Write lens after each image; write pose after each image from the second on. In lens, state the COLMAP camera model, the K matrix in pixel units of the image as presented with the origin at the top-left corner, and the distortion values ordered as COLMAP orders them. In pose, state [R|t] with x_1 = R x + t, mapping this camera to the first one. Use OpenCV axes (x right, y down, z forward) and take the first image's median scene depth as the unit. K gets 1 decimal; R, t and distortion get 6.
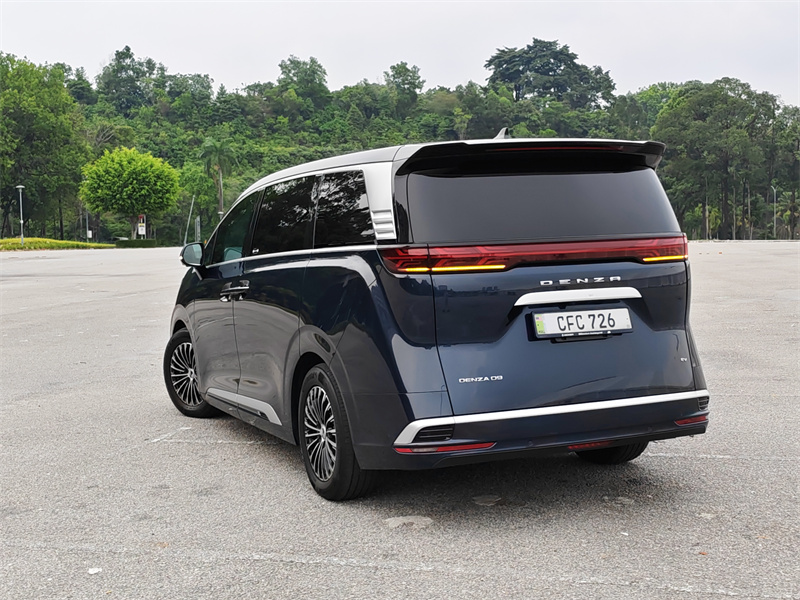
lens RADIAL K [[1115.5, 0, 400.7], [0, 1115.5, 304.7], [0, 0, 1]] dist [0.114456, 0.000000]
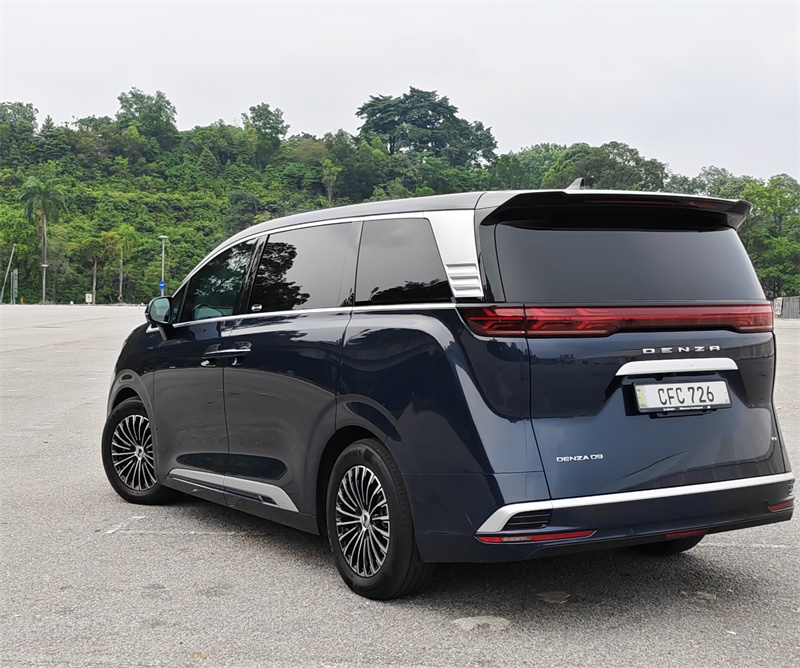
lens RADIAL K [[1247.6, 0, 399.5], [0, 1247.6, 328.1], [0, 0, 1]] dist [0.124741, 0.000000]
pose [[0.982289, 0.025379, 0.185644, -0.200083], [-0.017413, 0.998861, -0.044418, 0.008253], [-0.186560, 0.040399, 0.981613, 0.039088]]
